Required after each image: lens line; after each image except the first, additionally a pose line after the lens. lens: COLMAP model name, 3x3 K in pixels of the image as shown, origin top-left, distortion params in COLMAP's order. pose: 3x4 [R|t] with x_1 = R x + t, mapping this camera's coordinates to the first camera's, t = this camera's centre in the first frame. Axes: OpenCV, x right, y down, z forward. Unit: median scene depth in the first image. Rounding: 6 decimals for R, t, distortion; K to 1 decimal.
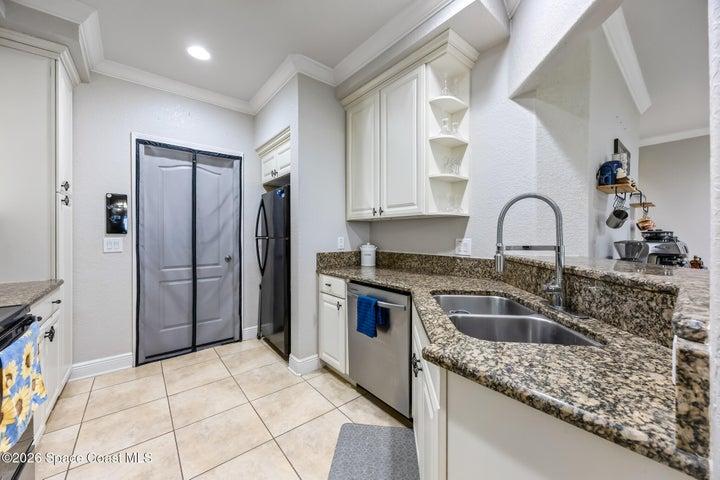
lens RADIAL K [[277.0, 0, 361.7], [0, 277.0, 236.4], [0, 0, 1]] dist [0.004023, -0.001353]
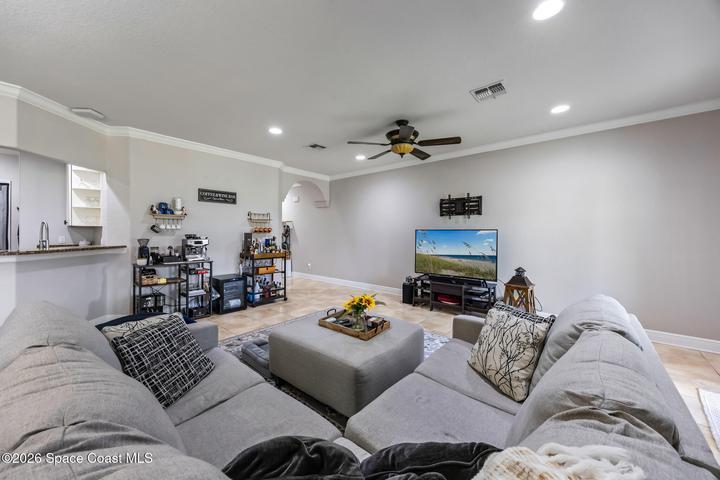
lens RADIAL K [[277.0, 0, 358.1], [0, 277.0, 238.0], [0, 0, 1]] dist [0.004023, -0.001353]
pose [[0.982421, -0.000926, 0.186675, 2.021244], [-0.002300, 0.999852, 0.017064, -0.030584], [-0.186663, -0.017193, 0.982274, -1.492554]]
